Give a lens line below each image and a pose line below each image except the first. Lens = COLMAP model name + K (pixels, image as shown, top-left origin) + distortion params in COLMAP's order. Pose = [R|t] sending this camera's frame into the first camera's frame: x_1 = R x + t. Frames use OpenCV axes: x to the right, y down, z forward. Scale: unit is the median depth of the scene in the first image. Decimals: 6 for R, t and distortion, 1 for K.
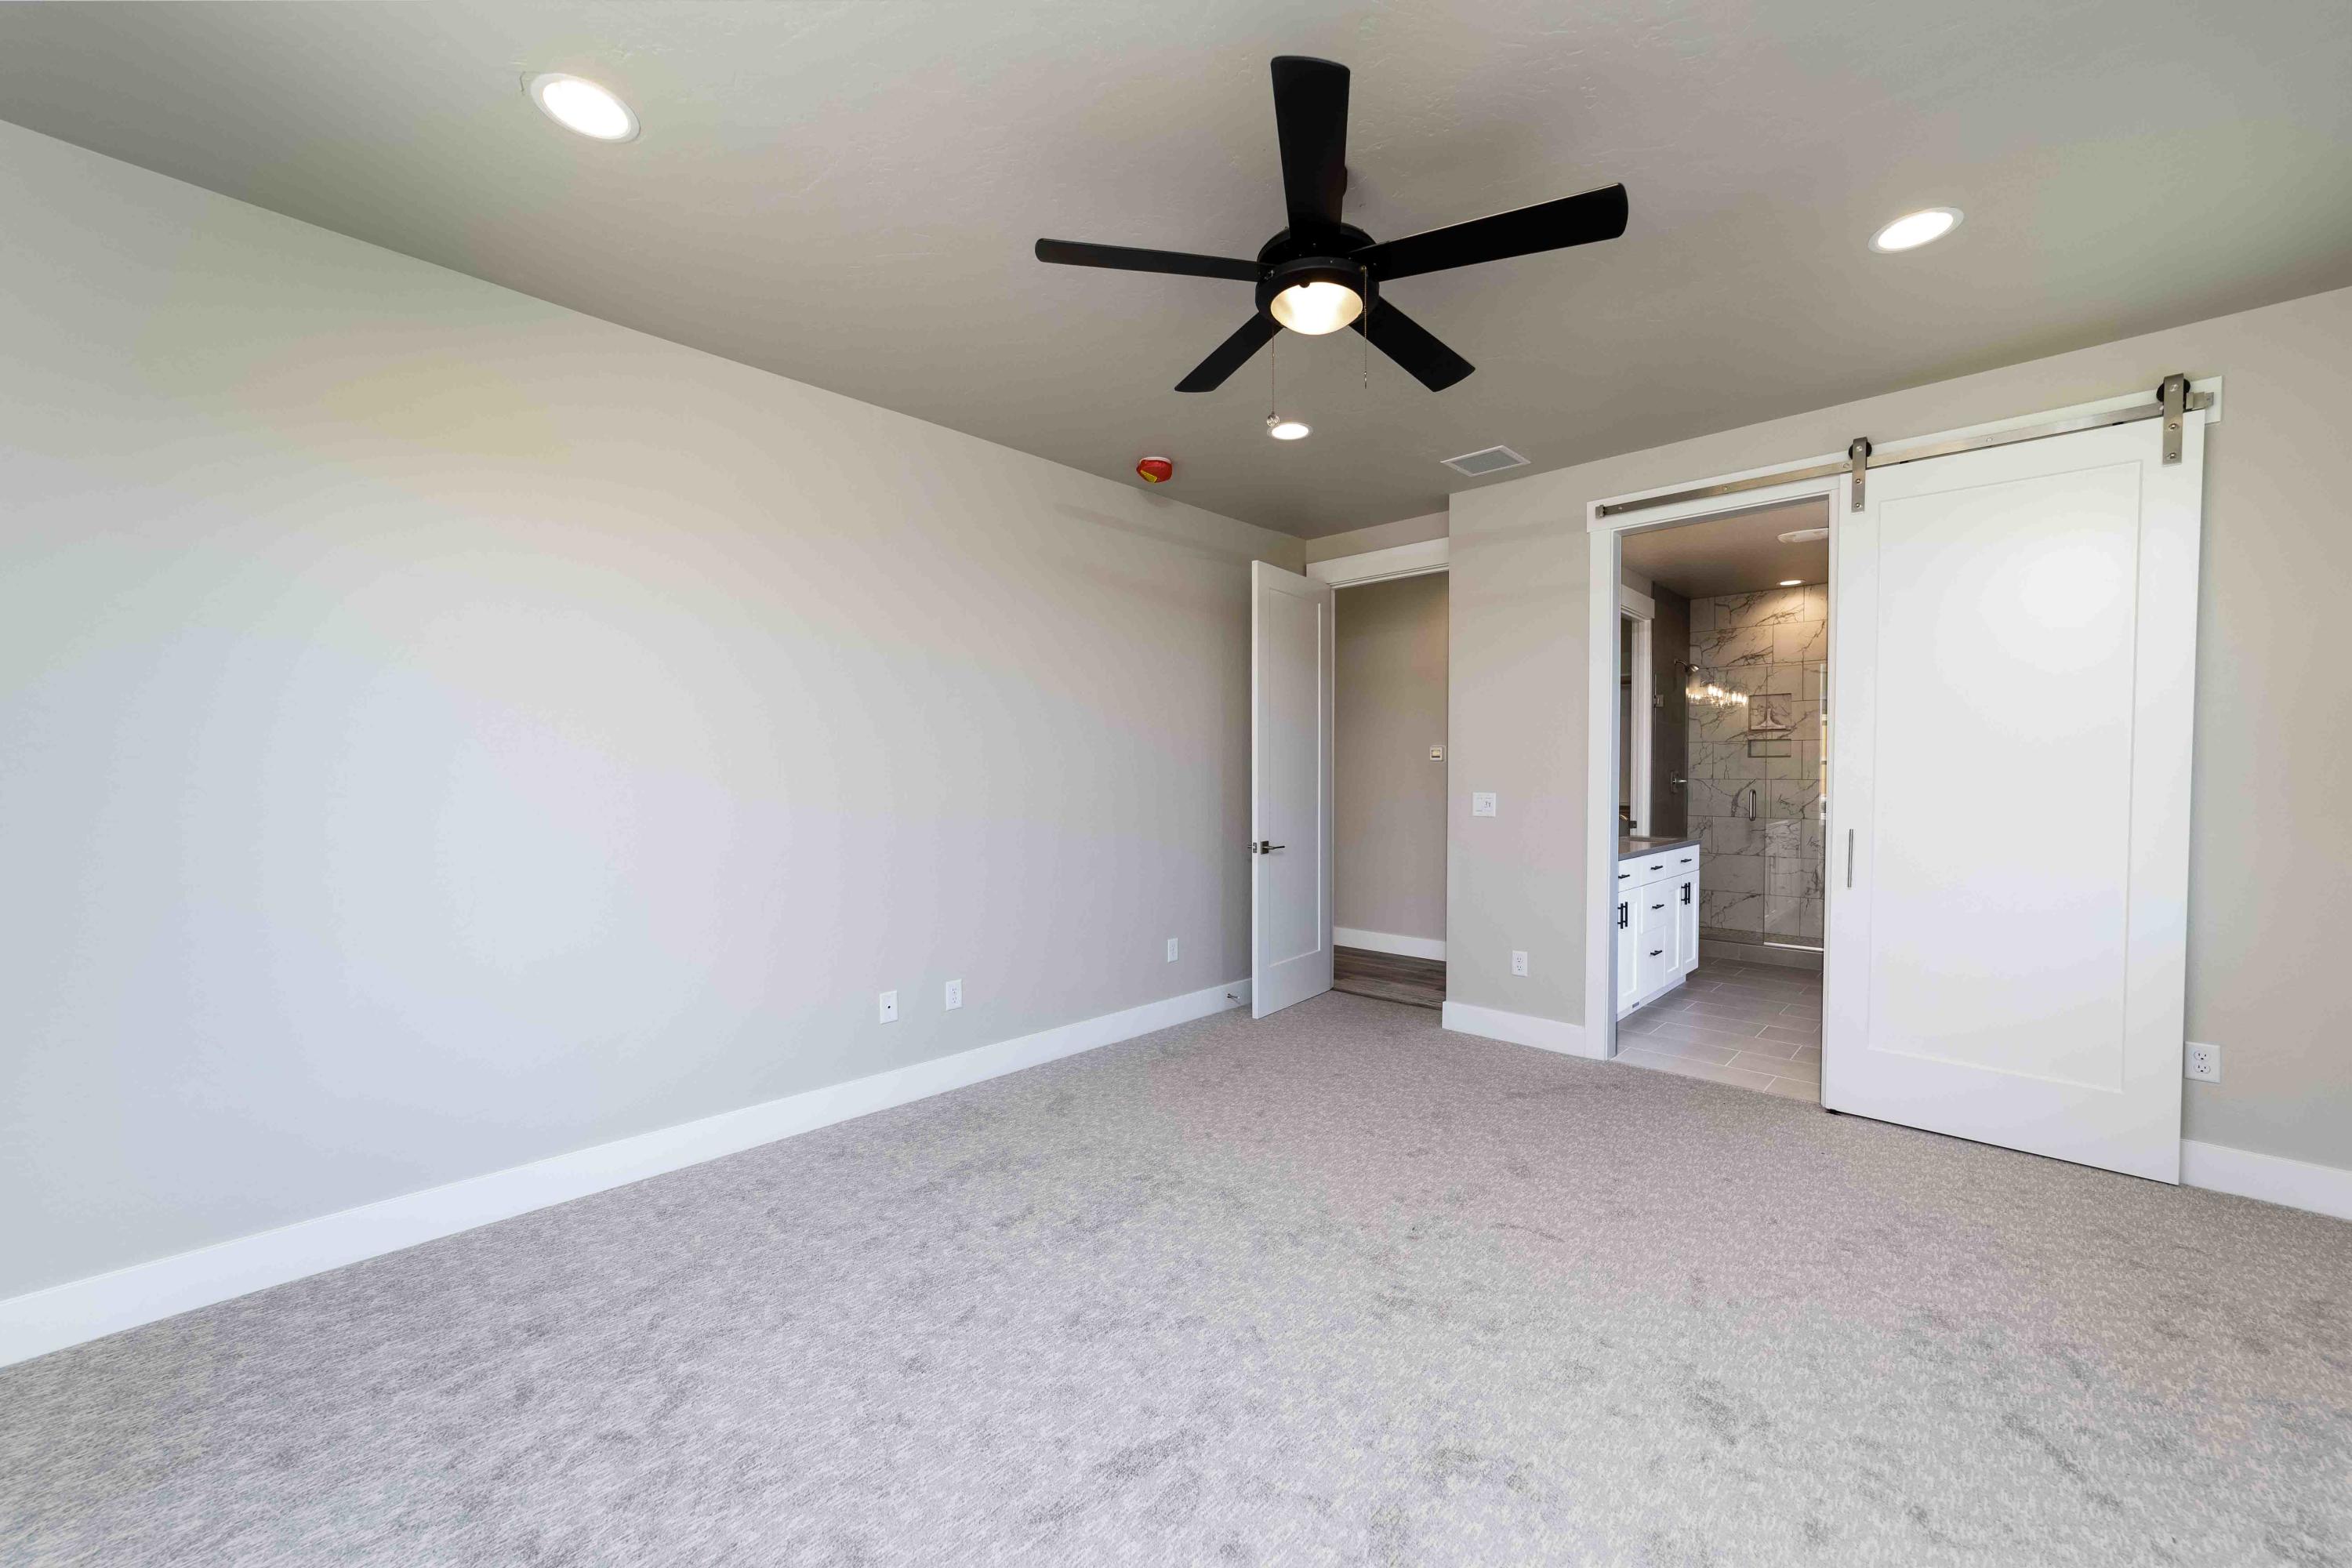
lens RADIAL K [[901.8, 0, 1175.3], [0, 901.8, 778.0], [0, 0, 1]] dist [-0.000082, 0.000441]
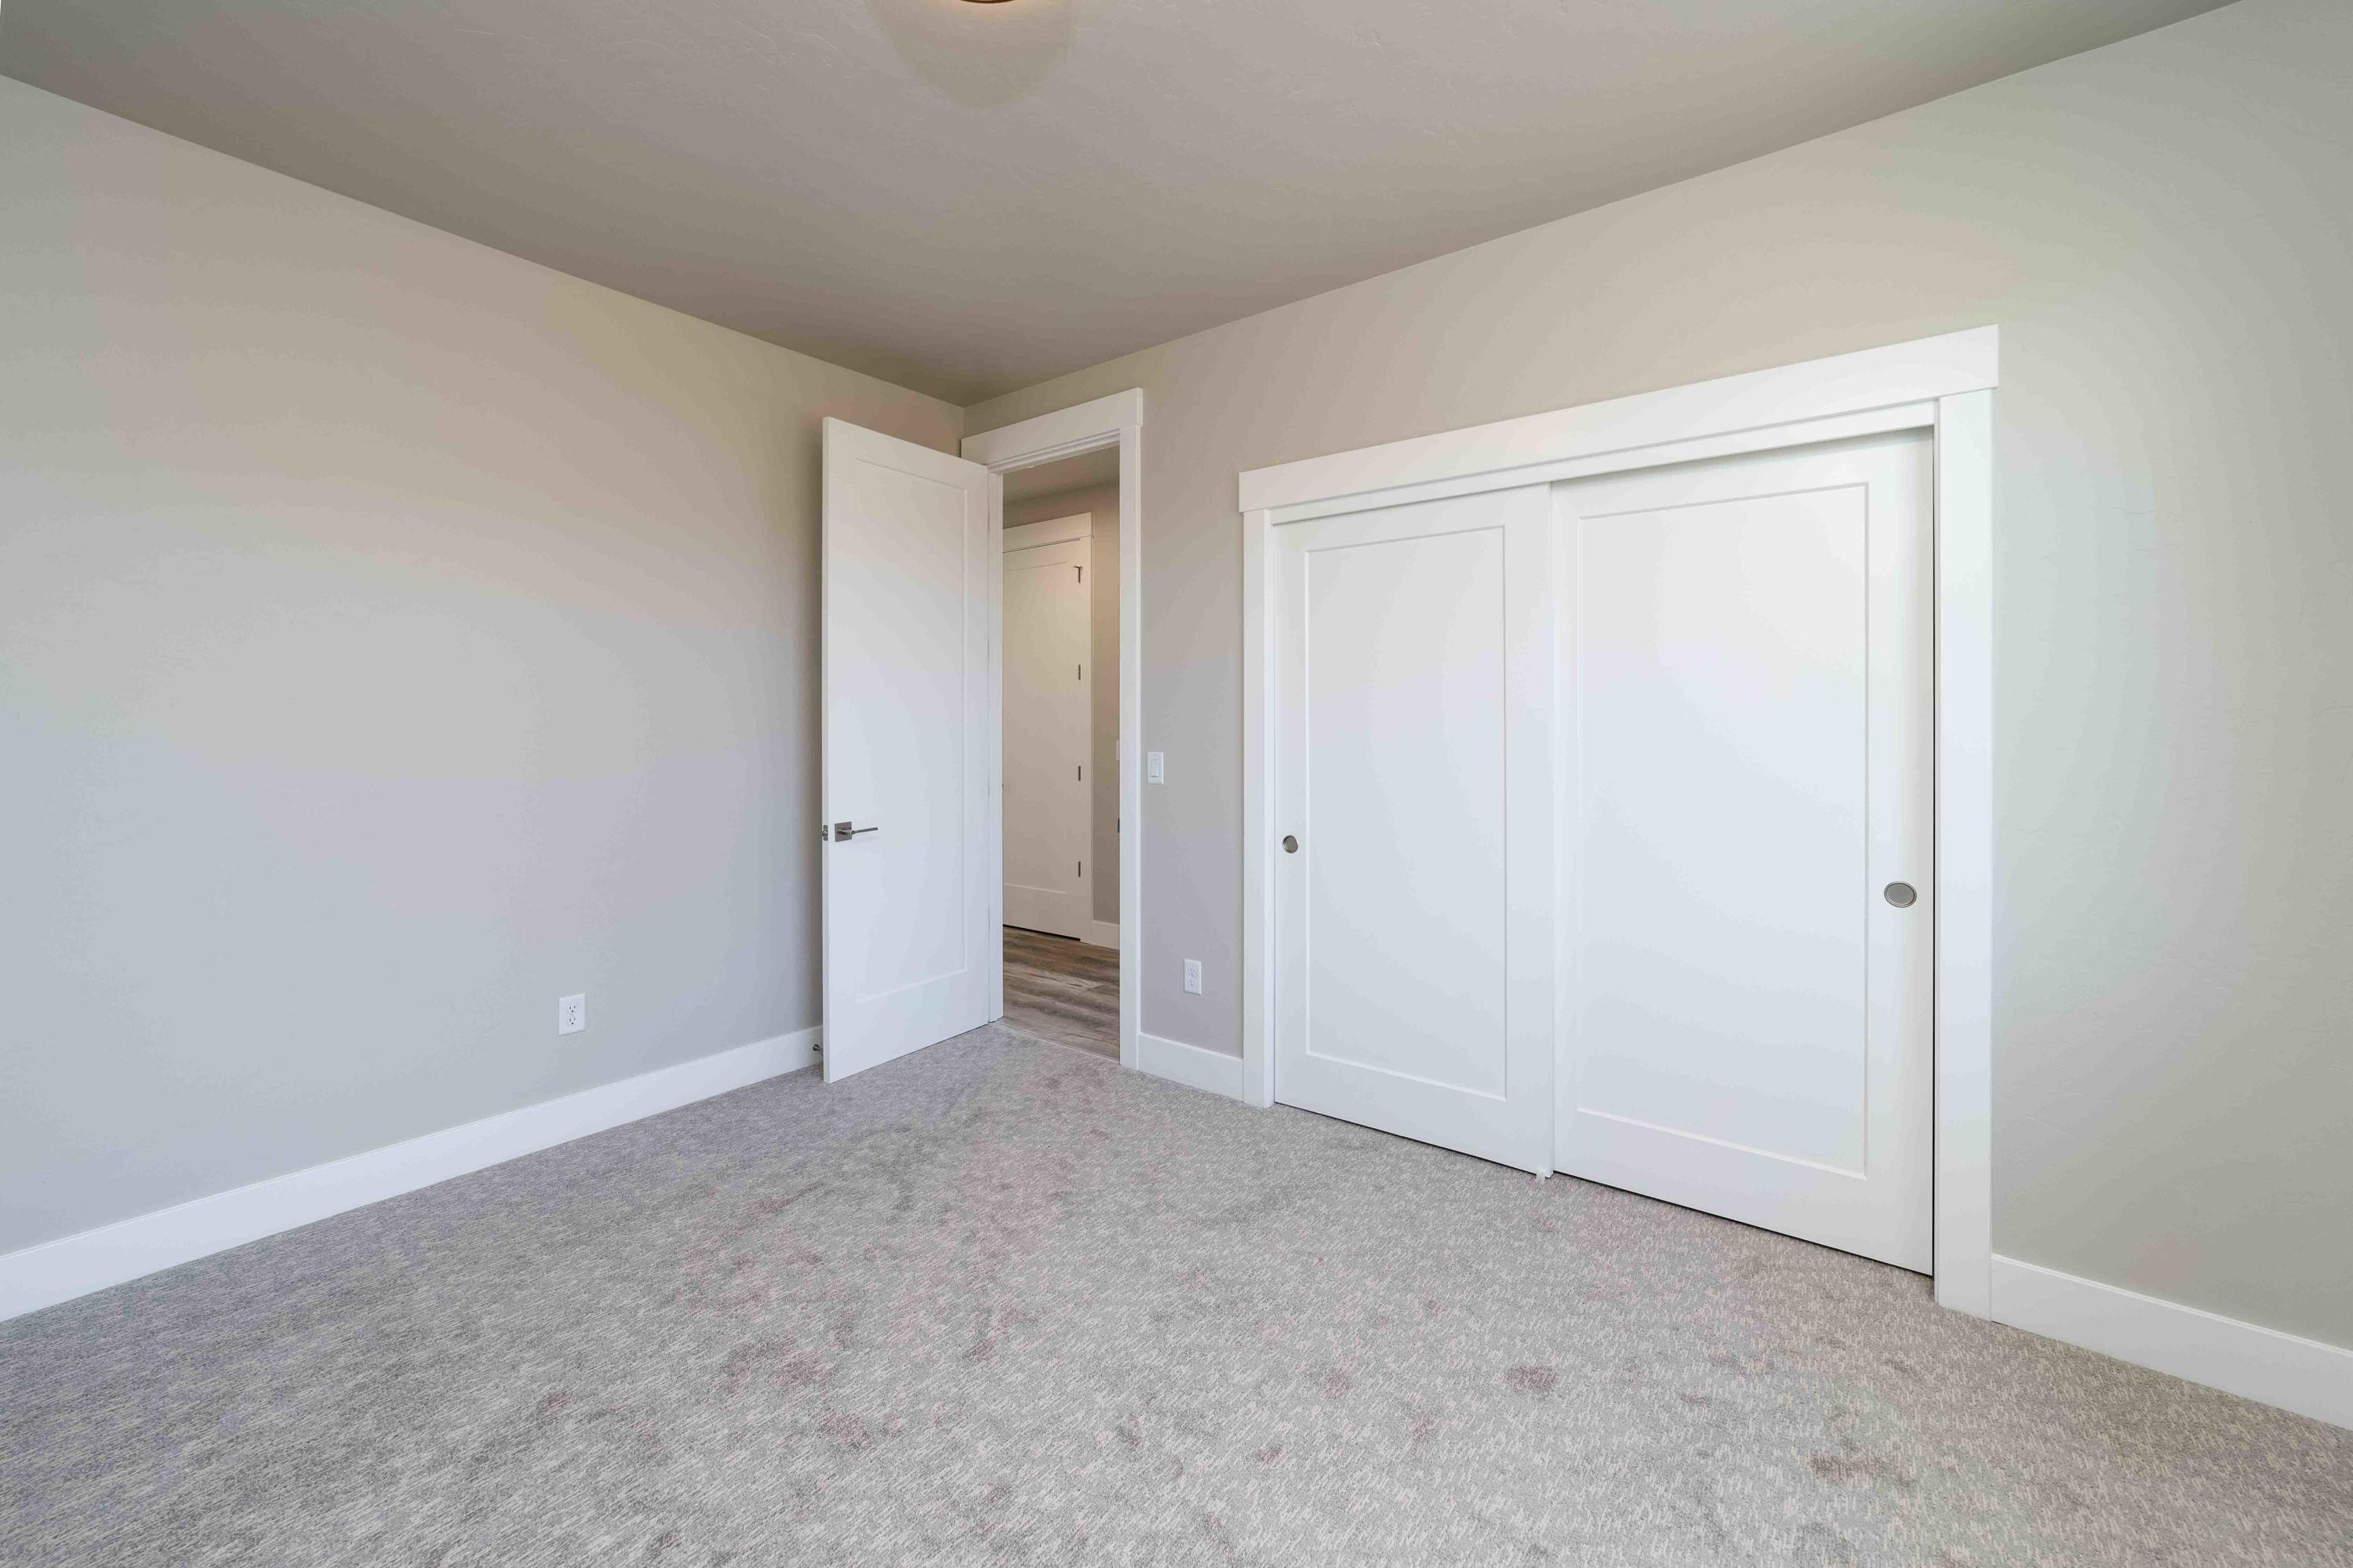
lens RADIAL K [[906.9, 0, 1170.1], [0, 906.9, 725.9], [0, 0, 1]] dist [-0.032166, -0.000157]
pose [[0.995407, -0.014014, 0.094704, 0.221618], [0.013825, 0.999901, 0.002642, -0.000983], [-0.094731, -0.001320, 0.995502, 0.234176]]
